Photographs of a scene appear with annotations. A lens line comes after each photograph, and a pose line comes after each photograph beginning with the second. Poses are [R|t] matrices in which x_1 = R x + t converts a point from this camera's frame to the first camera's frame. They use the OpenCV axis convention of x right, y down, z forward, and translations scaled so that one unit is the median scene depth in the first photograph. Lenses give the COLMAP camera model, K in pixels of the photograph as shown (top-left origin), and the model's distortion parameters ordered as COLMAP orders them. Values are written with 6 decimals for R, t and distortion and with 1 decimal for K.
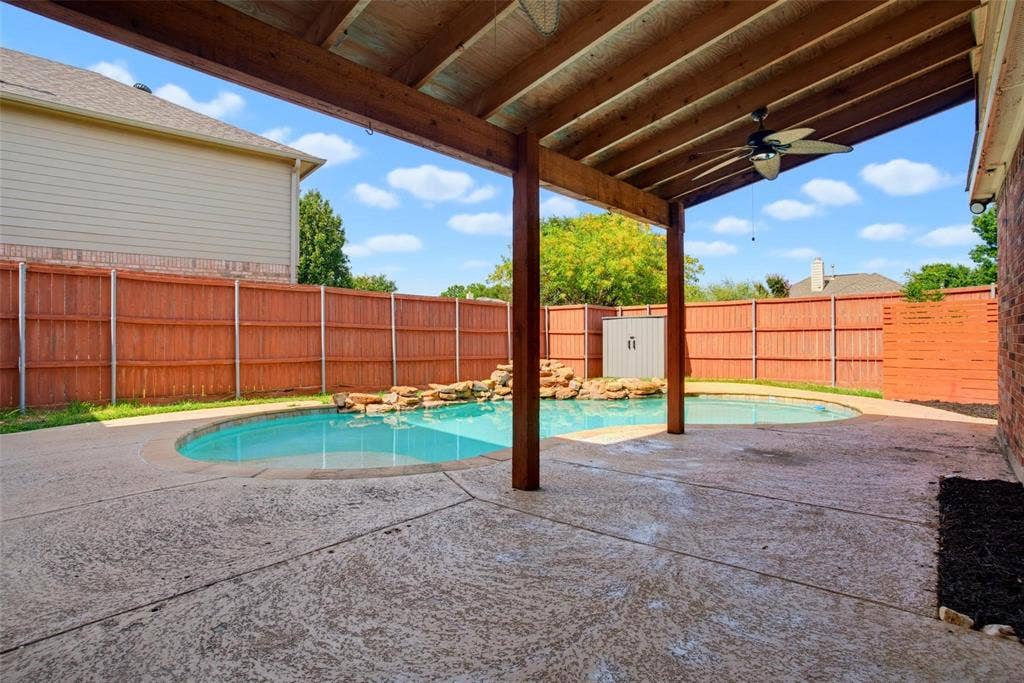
lens RADIAL K [[510.7, 0, 504.5], [0, 510.7, 340.7], [0, 0, 1]] dist [-0.034151, 0.000197]
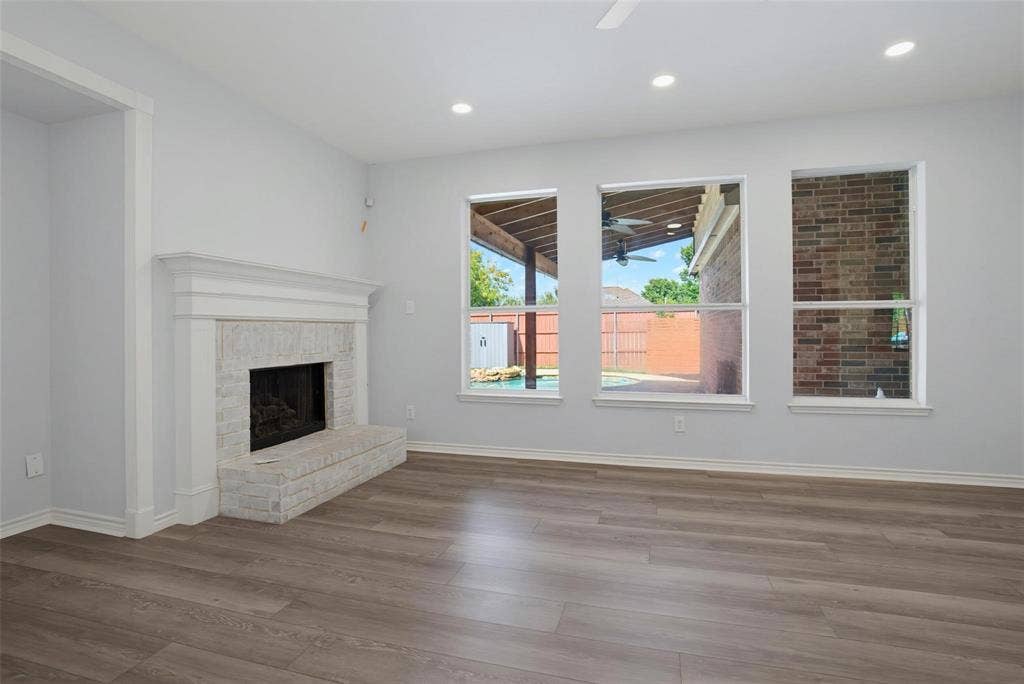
lens RADIAL K [[508.2, 0, 511.1], [0, 508.2, 332.2], [0, 0, 1]] dist [-0.087641, 0.048724]
pose [[0.907224, 0.000768, 0.420648, -0.333179], [0.004003, 0.999937, -0.010459, -0.009081], [-0.420630, 0.011172, 0.907164, -0.321107]]
